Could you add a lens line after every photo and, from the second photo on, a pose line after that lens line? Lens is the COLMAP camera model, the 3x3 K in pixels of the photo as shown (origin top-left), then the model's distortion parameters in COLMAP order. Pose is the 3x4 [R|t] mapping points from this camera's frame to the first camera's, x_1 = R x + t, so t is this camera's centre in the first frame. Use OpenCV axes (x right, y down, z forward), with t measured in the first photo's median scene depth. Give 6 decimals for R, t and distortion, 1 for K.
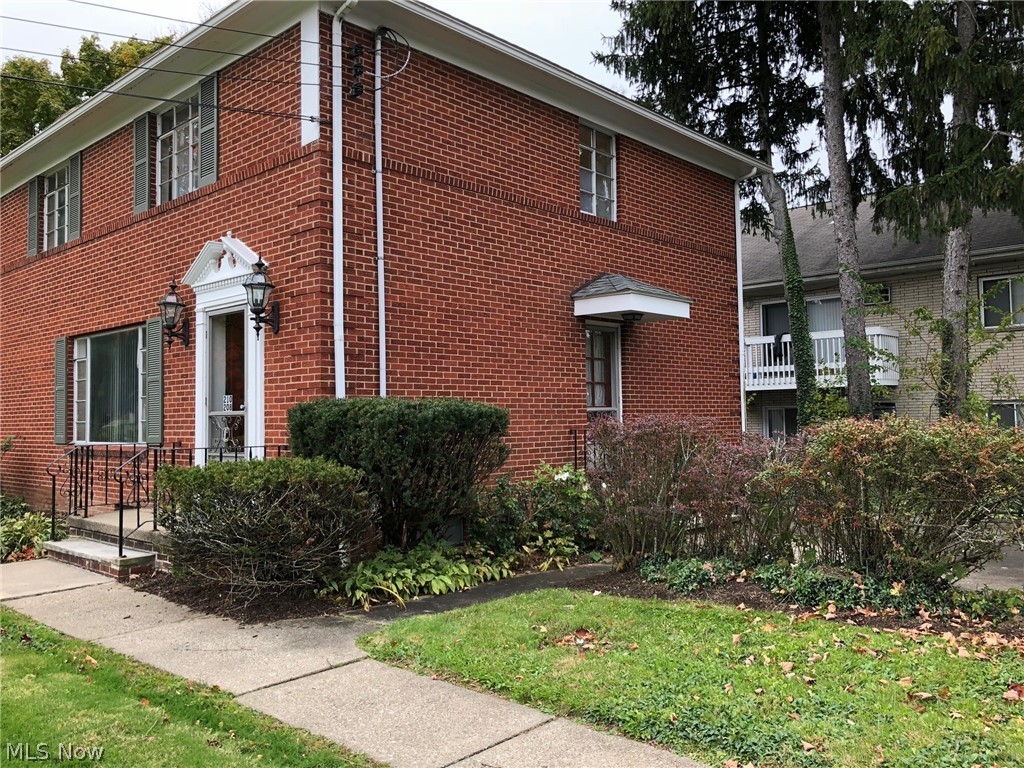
lens RADIAL K [[833.1, 0, 509.9], [0, 833.1, 376.8], [0, 0, 1]] dist [0.056689, -0.072326]
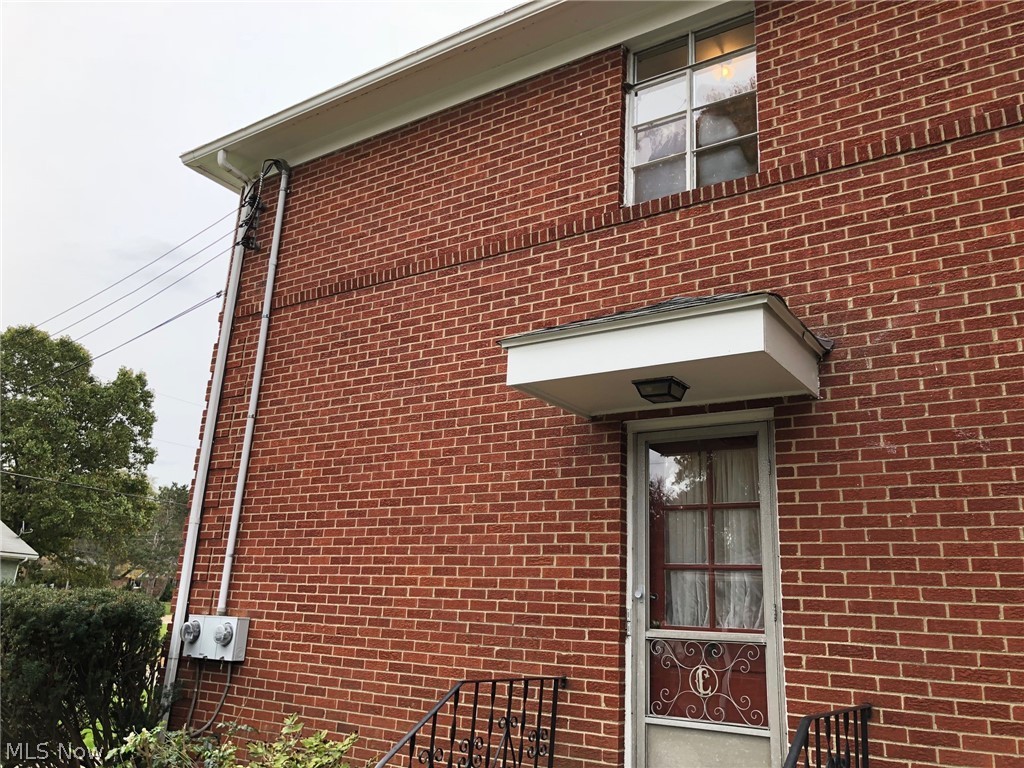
lens RADIAL K [[833.1, 0, 509.9], [0, 833.1, 376.8], [0, 0, 1]] dist [0.056689, -0.072326]
pose [[0.145861, -0.268751, -0.952102, 0.567478], [-0.011381, 0.961875, -0.273253, 0.034640], [0.989240, 0.050693, 0.137241, 0.964472]]
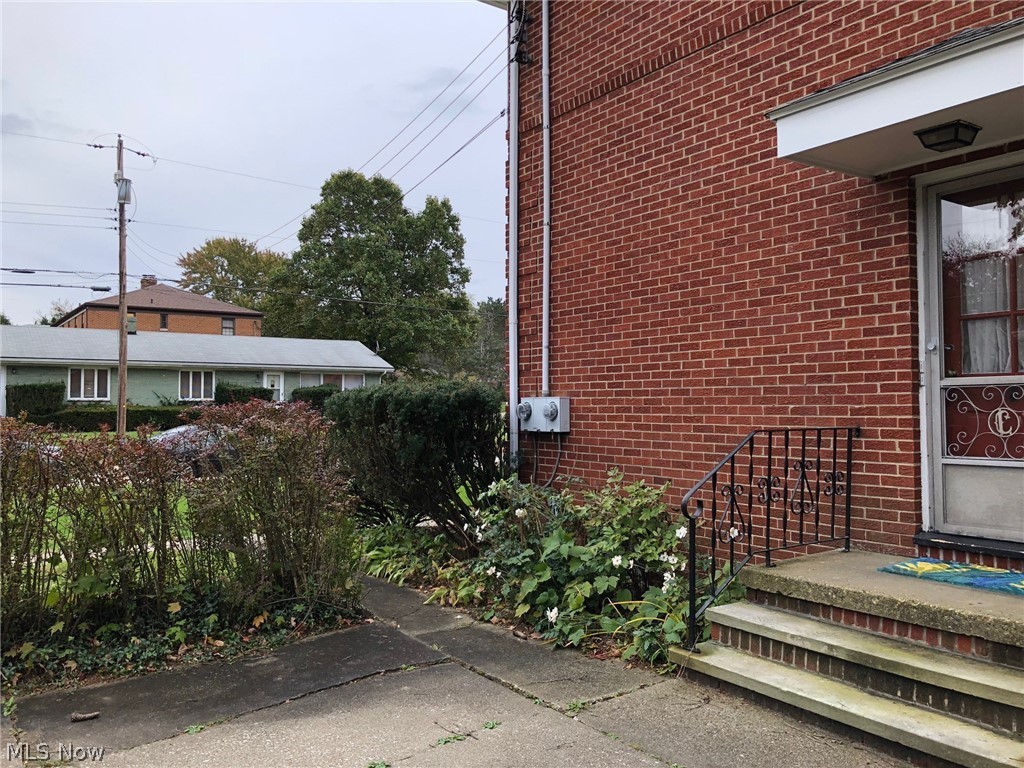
lens RADIAL K [[833.1, 0, 509.9], [0, 833.1, 376.8], [0, 0, 1]] dist [0.056689, -0.072326]
pose [[-0.216212, -0.029909, -0.975888, 0.616044], [0.043738, 0.998231, -0.040284, 0.048434], [0.975366, -0.051393, -0.214521, 0.973501]]
